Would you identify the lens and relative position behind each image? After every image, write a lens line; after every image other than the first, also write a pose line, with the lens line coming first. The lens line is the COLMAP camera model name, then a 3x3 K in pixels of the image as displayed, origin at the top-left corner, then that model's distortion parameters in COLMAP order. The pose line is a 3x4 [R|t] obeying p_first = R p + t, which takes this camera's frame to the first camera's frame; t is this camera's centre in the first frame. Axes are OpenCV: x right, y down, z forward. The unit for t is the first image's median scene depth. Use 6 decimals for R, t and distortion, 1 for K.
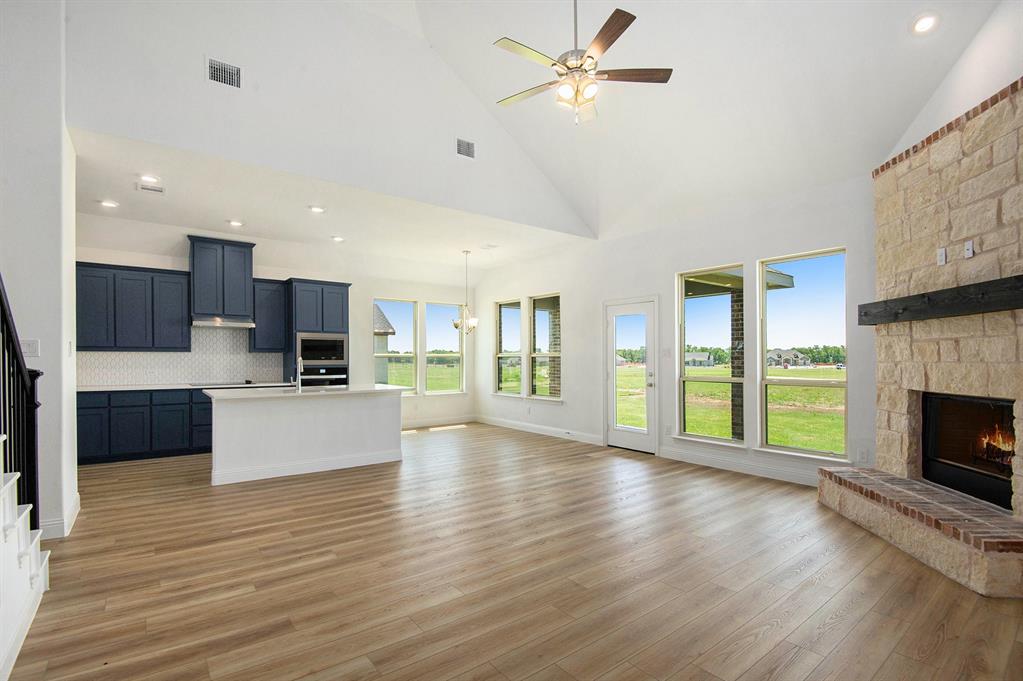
lens RADIAL K [[478.4, 0, 510.9], [0, 478.4, 356.3], [0, 0, 1]] dist [0.001065, 0.000131]
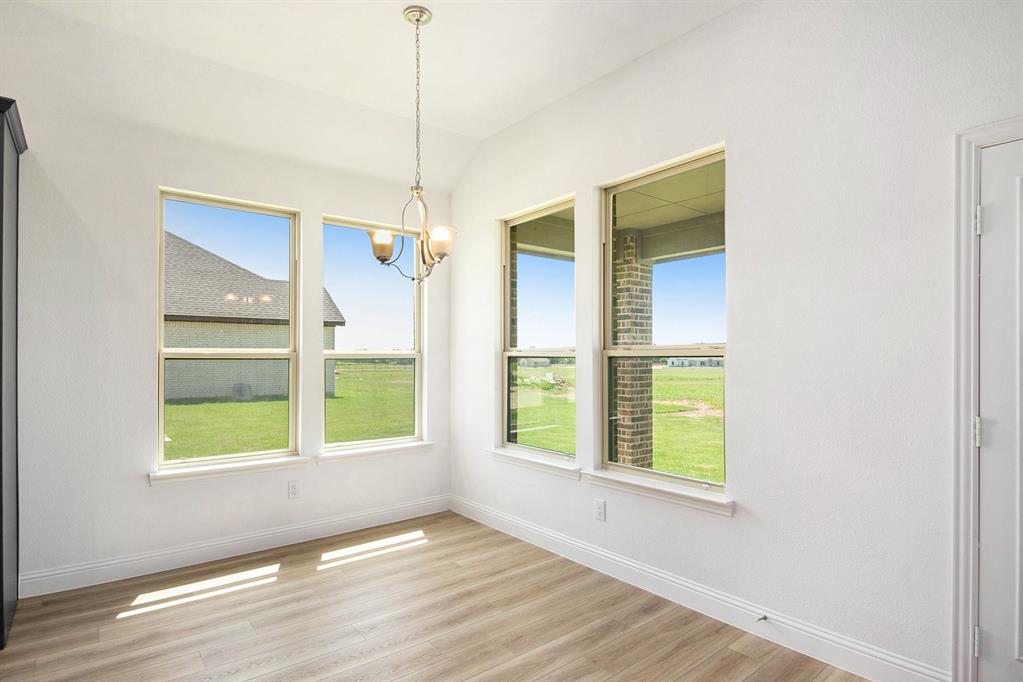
lens RADIAL K [[538.0, 0, 511.4], [0, 538.0, 355.2], [0, 0, 1]] dist [0.000505, 0.000023]
pose [[0.999751, 0.000444, 0.022310, -0.034179], [-0.000425, 1.000000, -0.000862, -0.000087], [-0.022310, 0.000853, 0.999751, 0.556759]]
